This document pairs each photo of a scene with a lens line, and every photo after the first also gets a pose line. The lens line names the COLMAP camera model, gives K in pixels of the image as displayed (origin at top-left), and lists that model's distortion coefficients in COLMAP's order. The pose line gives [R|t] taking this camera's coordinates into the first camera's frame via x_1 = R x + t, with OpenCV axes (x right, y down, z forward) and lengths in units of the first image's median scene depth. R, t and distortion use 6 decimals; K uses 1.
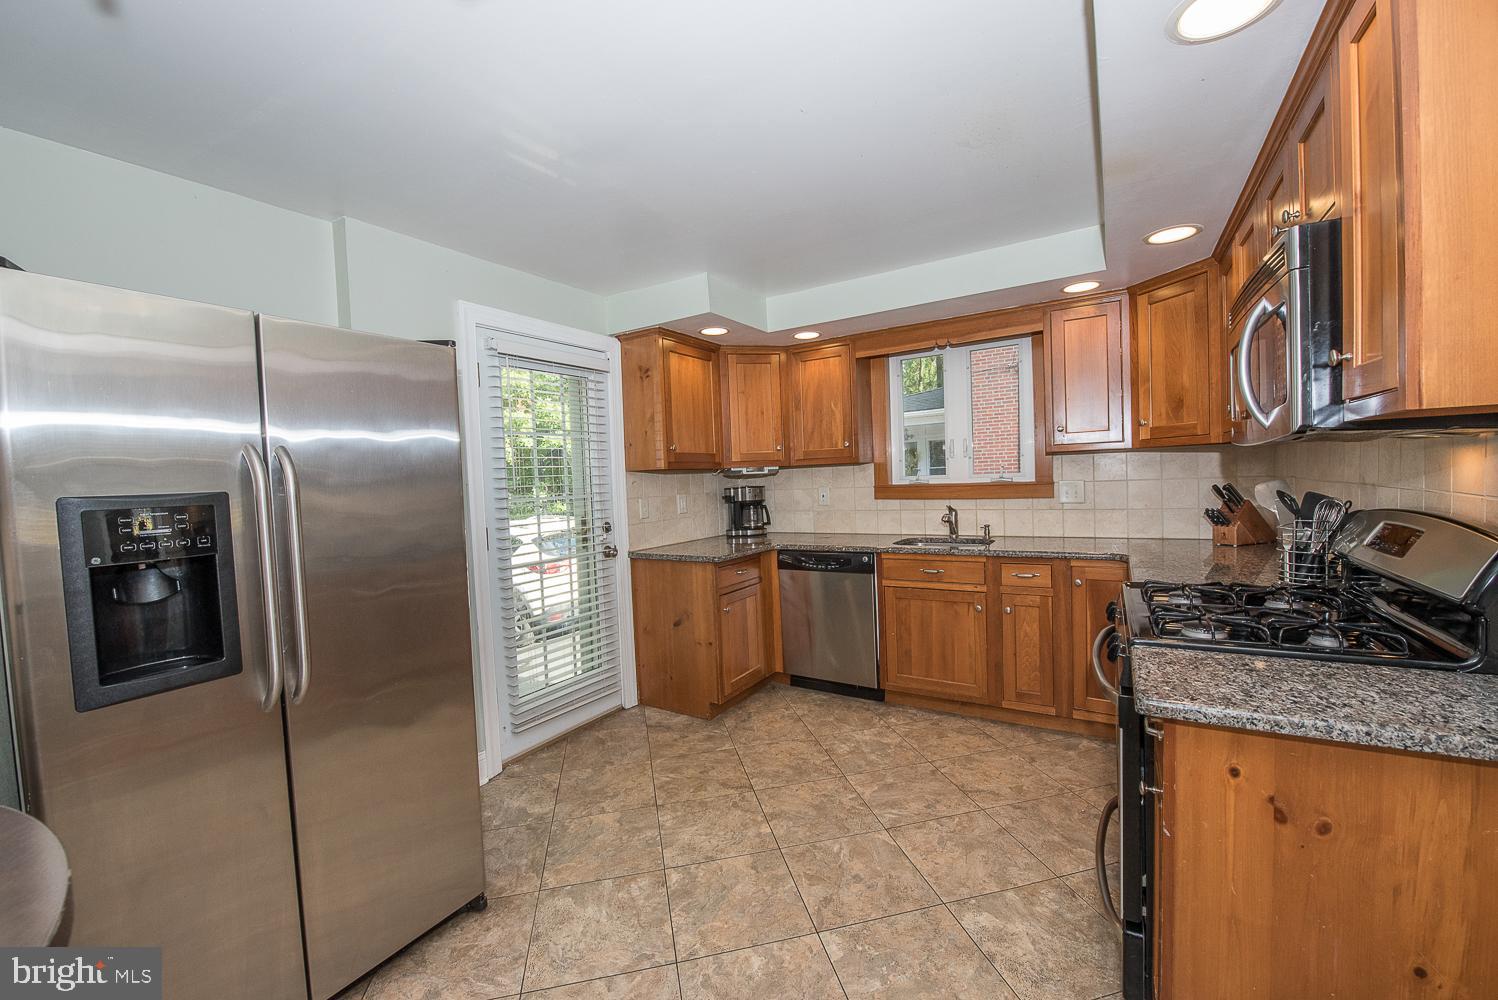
lens RADIAL K [[590.7, 0, 786.1], [0, 590.7, 495.3], [0, 0, 1]] dist [-0.001086, -0.000175]
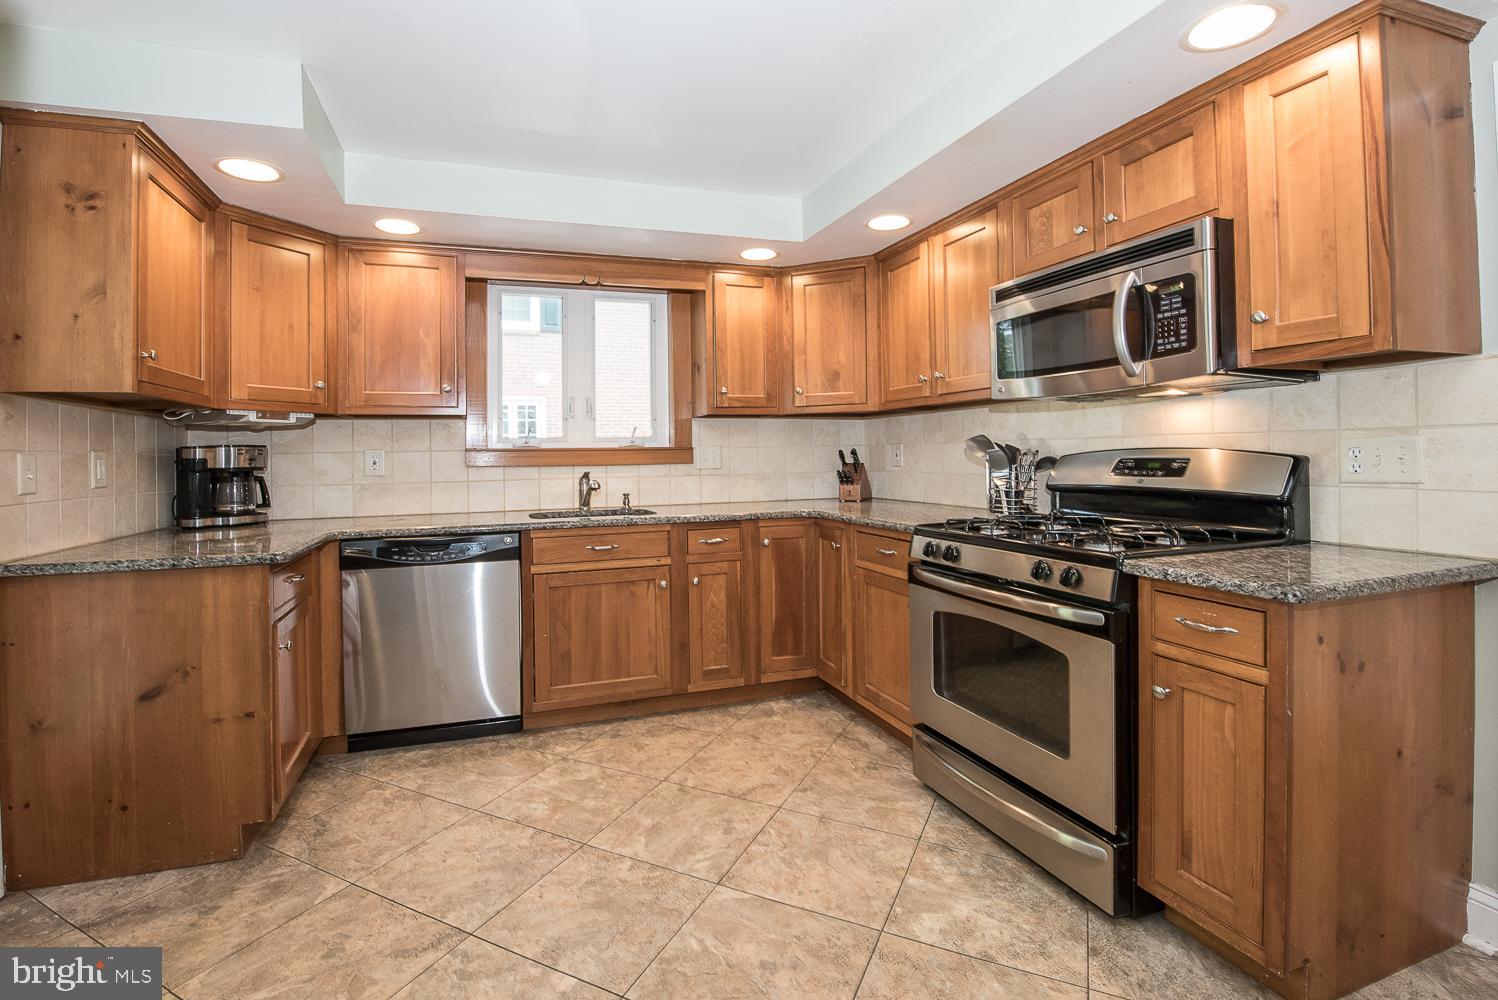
lens RADIAL K [[612.3, 0, 753.7], [0, 612.3, 439.3], [0, 0, 1]] dist [-0.006137, -0.000393]
pose [[0.676418, 0.046681, 0.735037, -0.237908], [0.005944, 0.997611, -0.068827, 0.036941], [-0.736494, 0.050925, 0.674525, 0.255613]]
